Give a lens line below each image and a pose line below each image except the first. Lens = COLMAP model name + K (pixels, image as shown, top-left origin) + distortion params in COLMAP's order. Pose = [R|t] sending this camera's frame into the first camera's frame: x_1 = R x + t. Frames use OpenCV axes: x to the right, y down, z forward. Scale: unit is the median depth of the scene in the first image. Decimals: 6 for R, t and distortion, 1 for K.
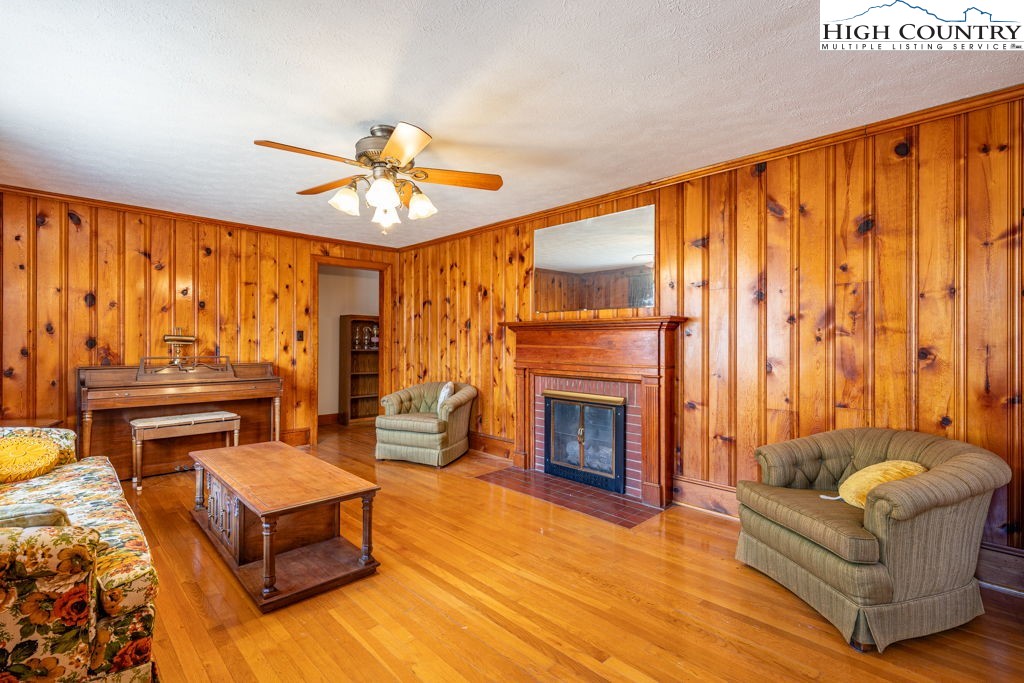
lens RADIAL K [[476.3, 0, 512.0], [0, 476.3, 341.5], [0, 0, 1]] dist [0.000569, 0.000140]
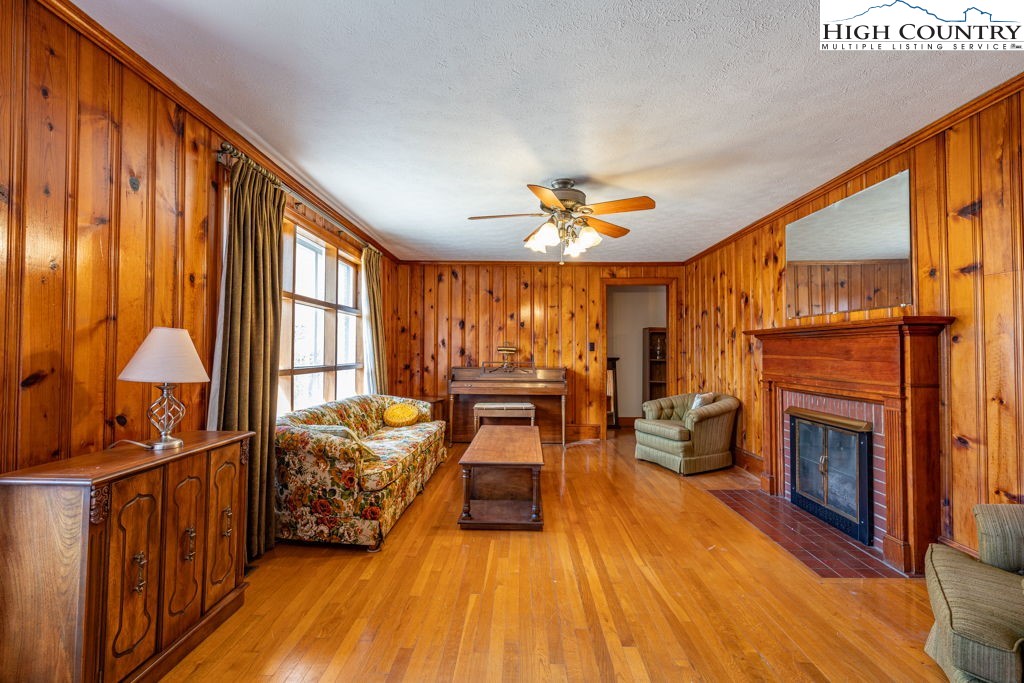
lens RADIAL K [[476.3, 0, 512.0], [0, 476.3, 341.5], [0, 0, 1]] dist [0.000569, 0.000140]
pose [[0.695515, -0.014129, -0.718373, 0.355252], [-0.003966, 0.999716, -0.023502, 0.004736], [0.718501, 0.019195, 0.695261, 0.025612]]
